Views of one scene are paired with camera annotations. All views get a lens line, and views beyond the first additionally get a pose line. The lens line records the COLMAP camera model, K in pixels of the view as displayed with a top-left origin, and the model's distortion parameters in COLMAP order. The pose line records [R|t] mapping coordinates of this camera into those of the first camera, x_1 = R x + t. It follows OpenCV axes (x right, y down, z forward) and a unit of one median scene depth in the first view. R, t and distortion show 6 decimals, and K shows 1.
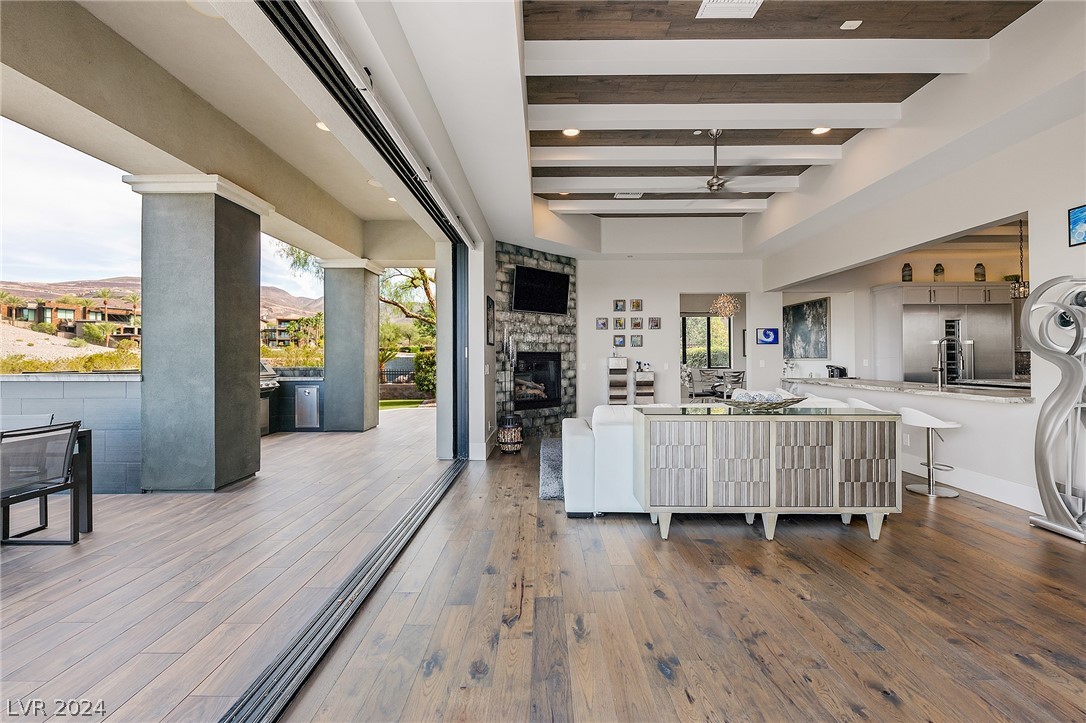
lens RADIAL K [[454.4, 0, 546.1], [0, 454.4, 356.5], [0, 0, 1]] dist [0.002113, -0.000224]
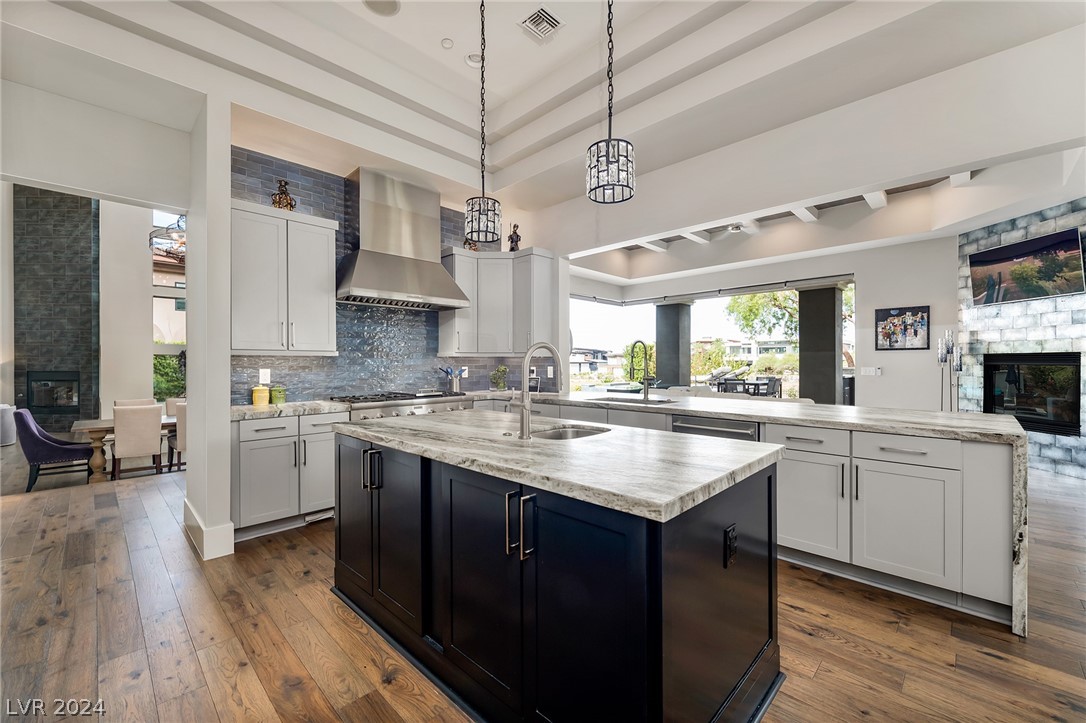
lens RADIAL K [[437.9, 0, 544.7], [0, 437.9, 362.8], [0, 0, 1]] dist [0.001453, -0.002037]
pose [[-0.695647, 0.006471, -0.718355, 1.014684], [0.007658, 0.999969, 0.001592, -0.001670], [0.718343, -0.004393, -0.695675, 0.916287]]
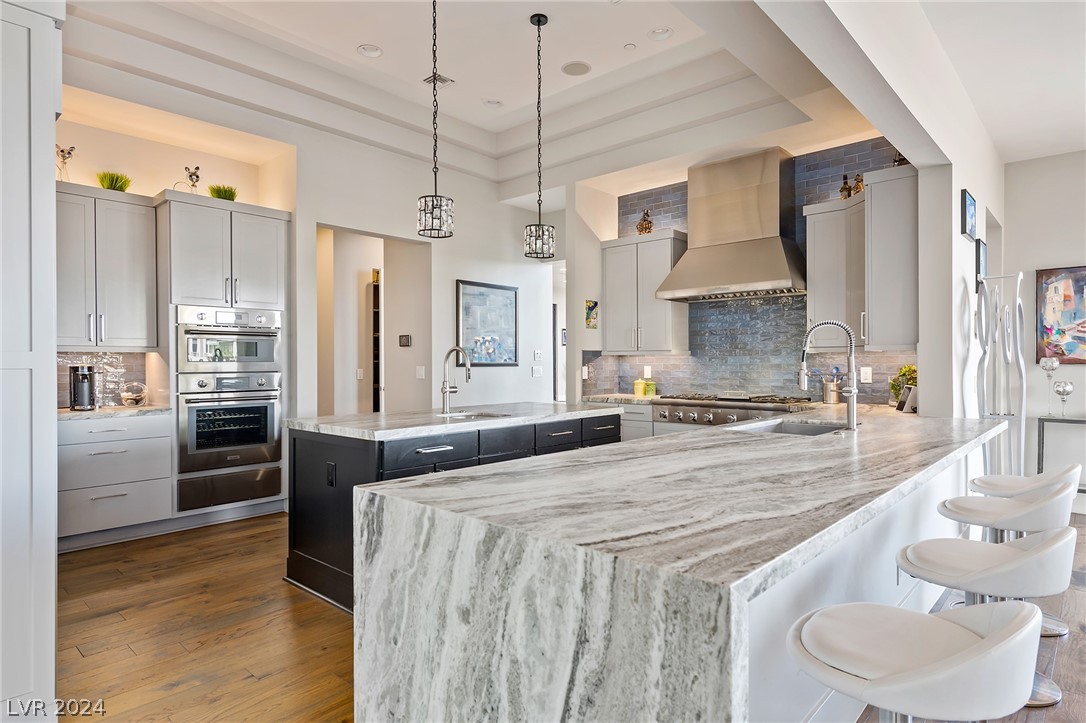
lens RADIAL K [[605.1, 0, 543.6], [0, 605.1, 364.2], [0, 0, 1]] dist [0.025611, -0.000622]
pose [[-0.737692, 0.001770, 0.675135, 0.428334], [0.000774, 0.999998, -0.001776, 0.002313], [-0.675137, -0.000788, -0.737692, 1.055629]]
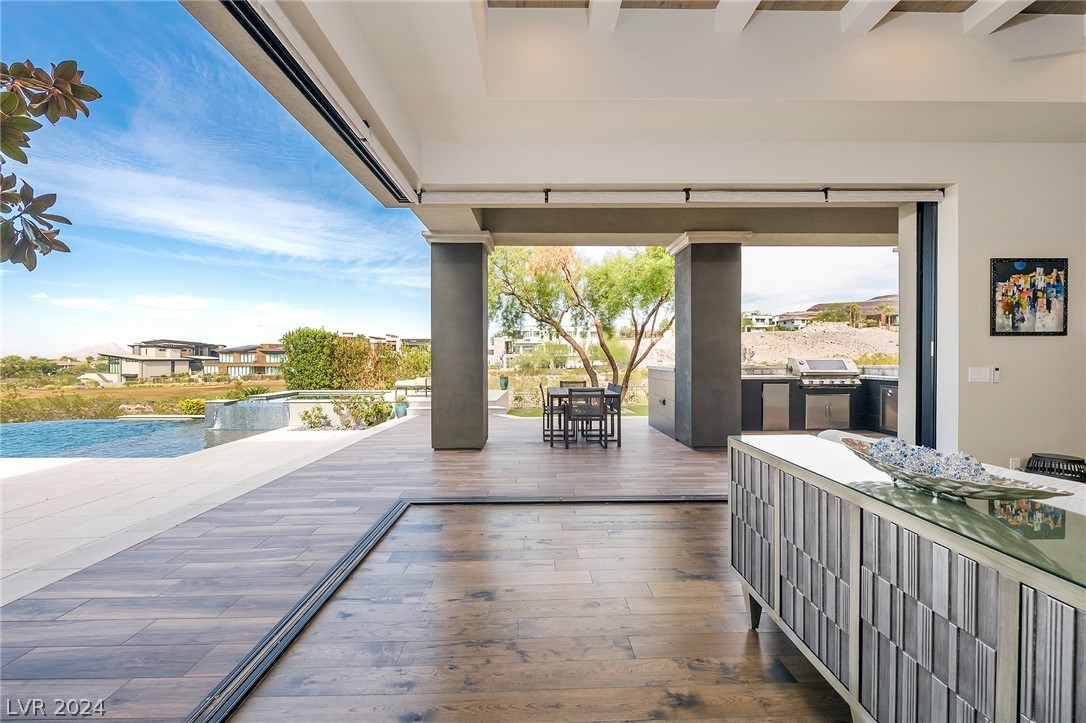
lens RADIAL K [[437.9, 0, 545.8], [0, 437.9, 363.0], [0, 0, 1]] dist [0.001453, -0.002037]
pose [[0.018472, 0.014560, -0.999723, 0.366504], [0.006600, 0.999870, 0.014684, -0.000479], [0.999808, -0.006869, 0.018373, 0.279739]]
